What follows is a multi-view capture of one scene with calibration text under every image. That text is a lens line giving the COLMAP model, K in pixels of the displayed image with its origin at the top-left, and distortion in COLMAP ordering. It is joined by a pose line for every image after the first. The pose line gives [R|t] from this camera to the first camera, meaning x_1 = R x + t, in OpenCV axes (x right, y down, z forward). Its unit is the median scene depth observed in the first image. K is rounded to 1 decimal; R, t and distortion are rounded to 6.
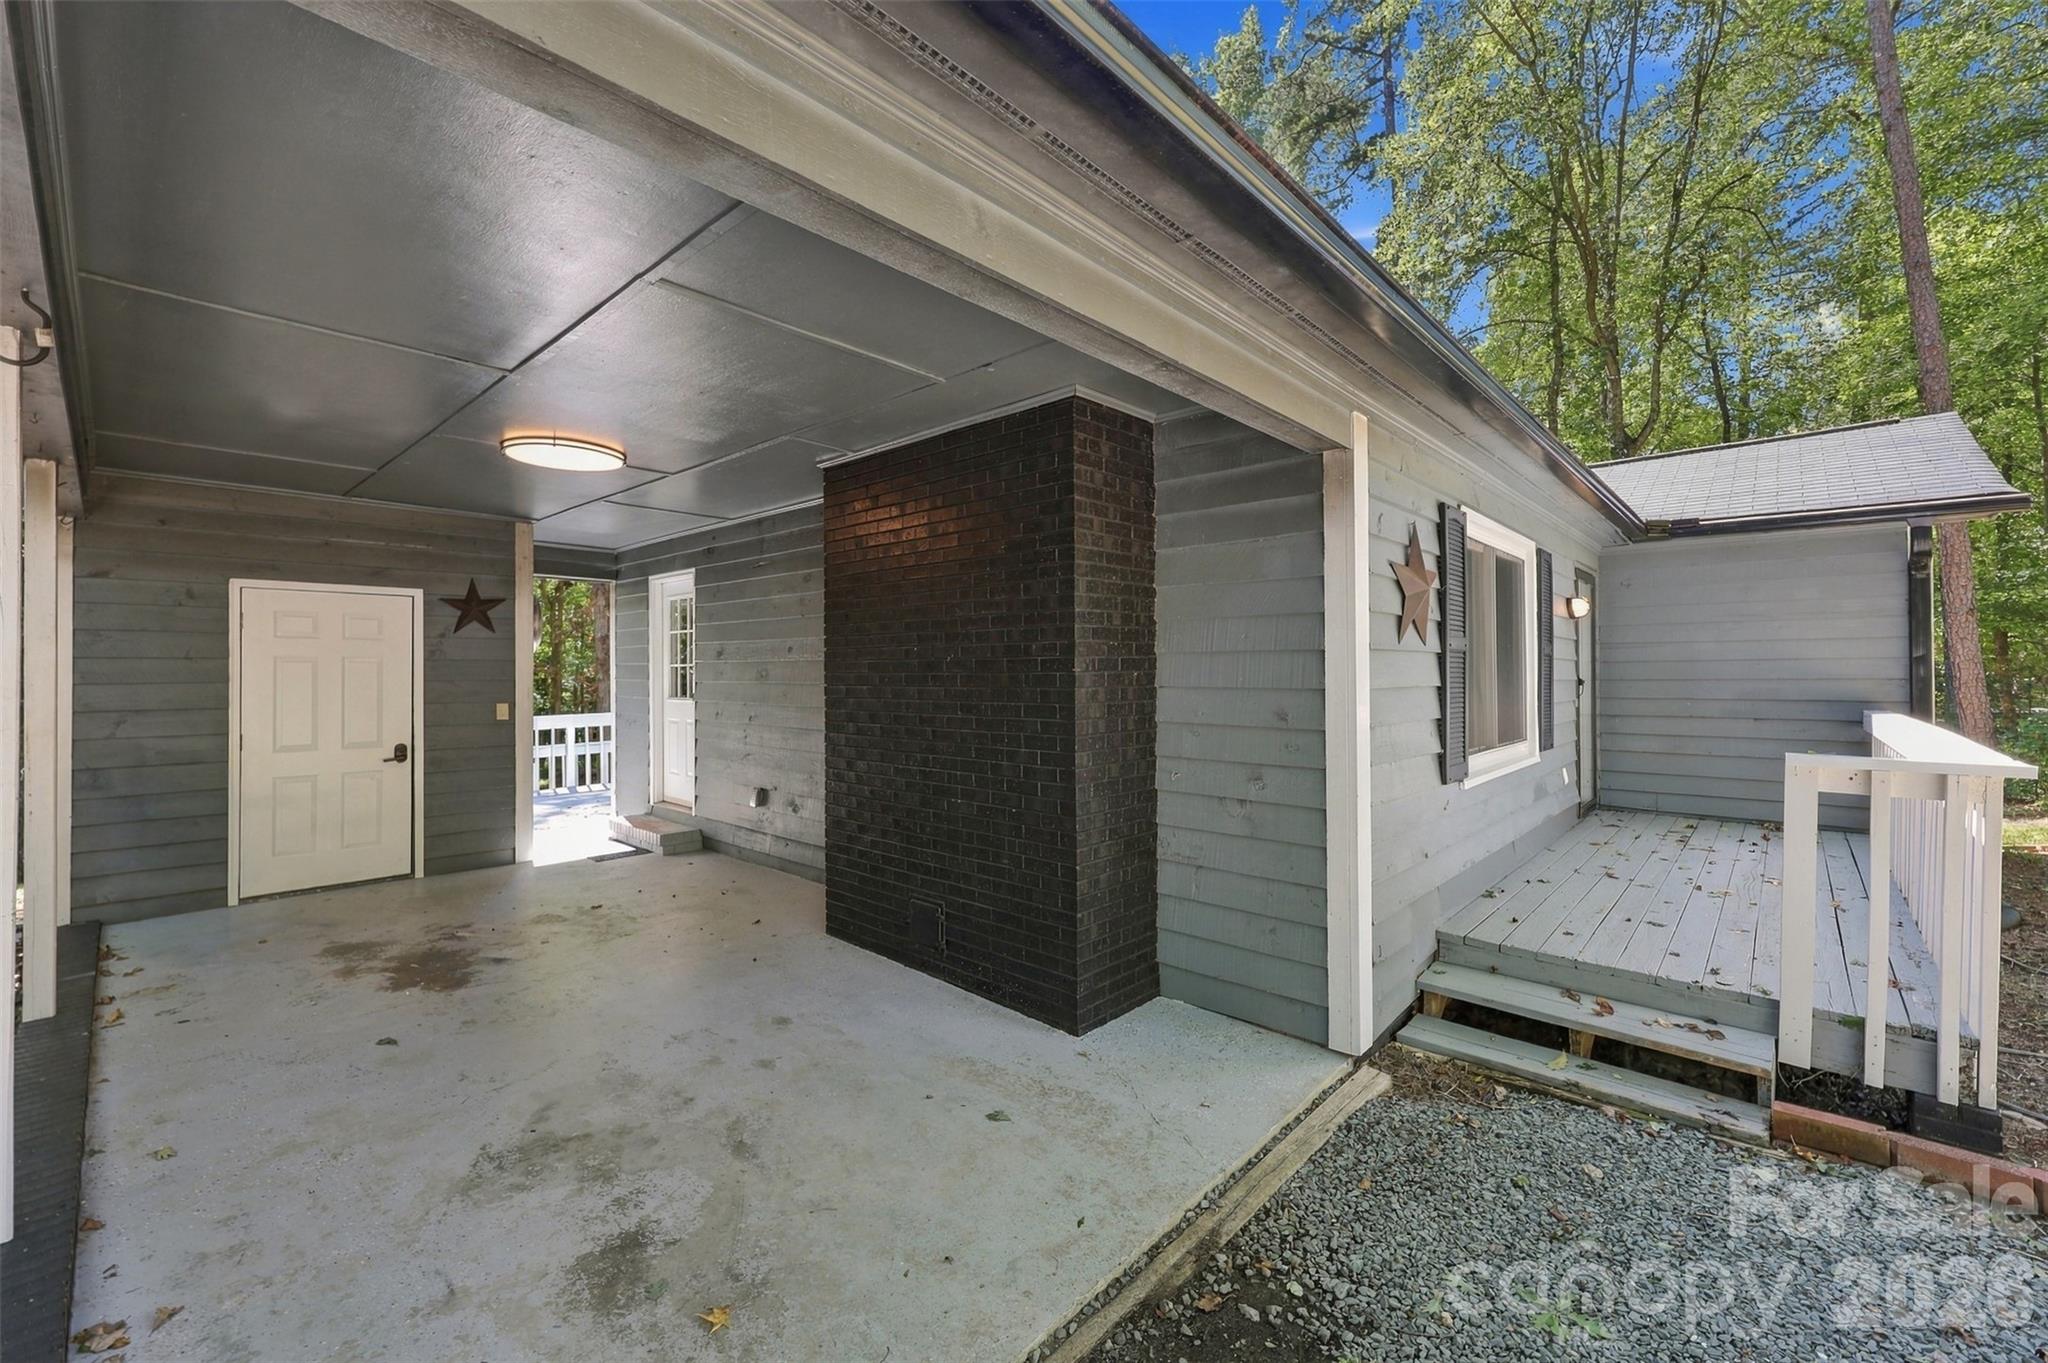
lens RADIAL K [[833.1, 0, 1021.6], [0, 833.1, 669.5], [0, 0, 1]] dist [0.003728, 0.000206]
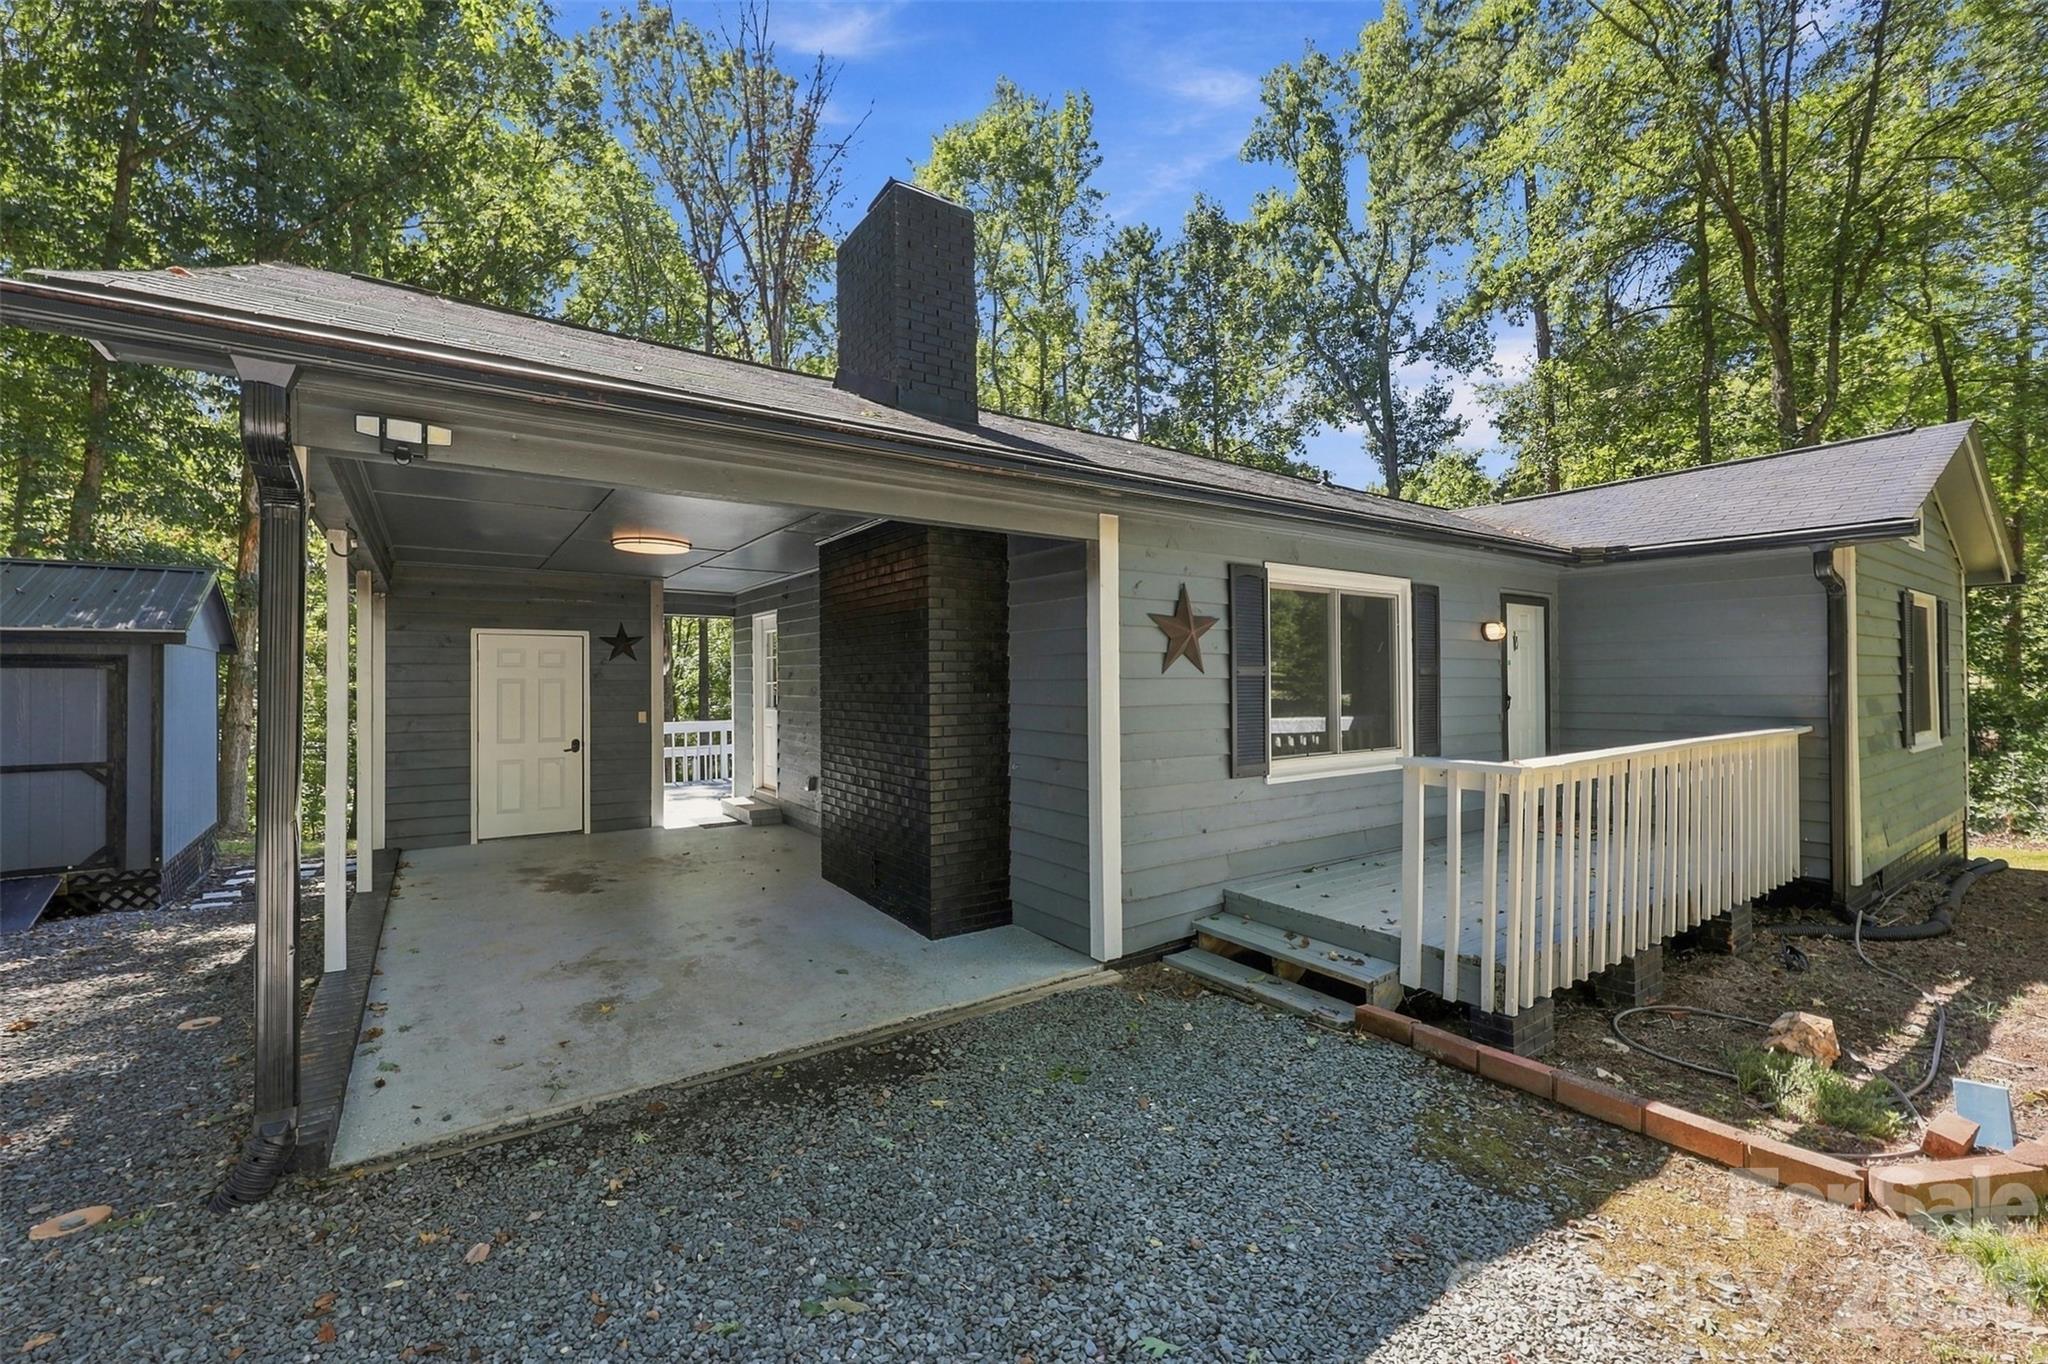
lens RADIAL K [[833.1, 0, 1022.3], [0, 833.1, 683.0], [0, 0, 1]] dist [0.003728, 0.000206]
pose [[0.976870, -0.000877, -0.213834, 0.480269], [0.002064, 0.999984, 0.005328, -0.021786], [0.213826, -0.005646, 0.976855, -0.362020]]
